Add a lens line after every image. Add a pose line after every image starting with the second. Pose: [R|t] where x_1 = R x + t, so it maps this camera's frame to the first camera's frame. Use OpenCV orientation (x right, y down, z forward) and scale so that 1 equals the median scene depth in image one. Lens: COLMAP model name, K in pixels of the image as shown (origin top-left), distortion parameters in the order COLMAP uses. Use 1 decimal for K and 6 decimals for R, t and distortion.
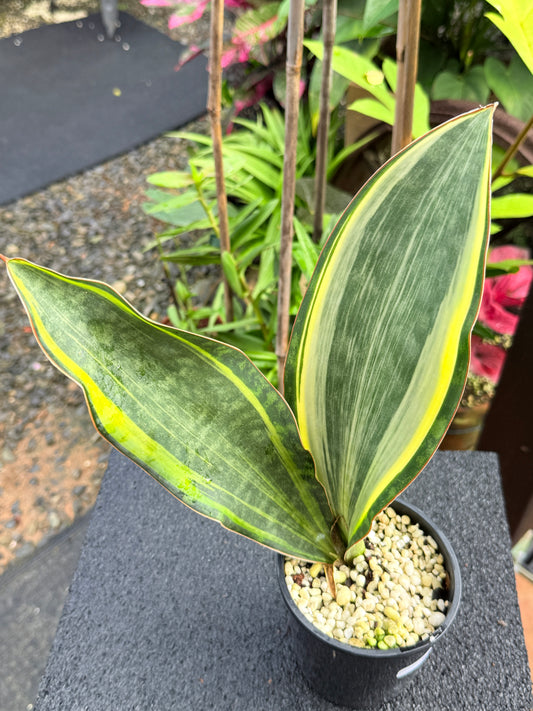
lens RADIAL K [[708.9, 0, 263.0], [0, 708.9, 355.7], [0, 0, 1]] dist [0.169166, -0.455899]
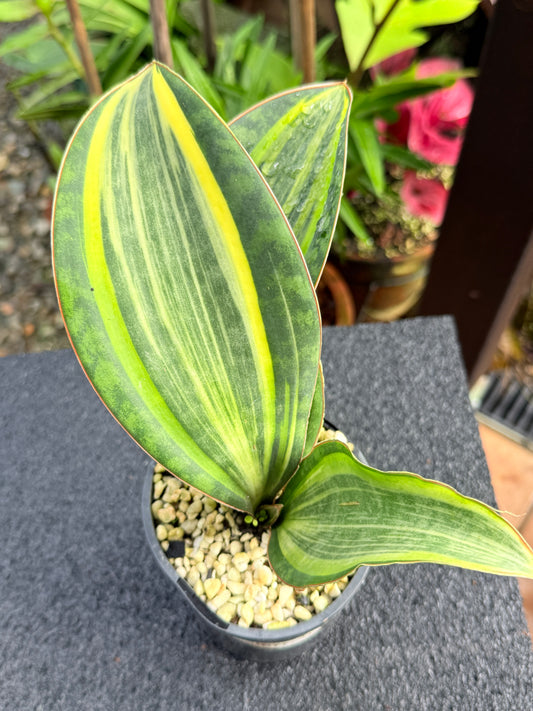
lens RADIAL K [[708.9, 0, 263.0], [0, 708.9, 355.7], [0, 0, 1]] dist [0.169166, -0.455899]
pose [[0.987864, -0.137977, 0.071327, 0.031081], [0.121271, 0.972087, 0.200850, -0.006265], [-0.097049, -0.189763, 0.977022, 0.137488]]
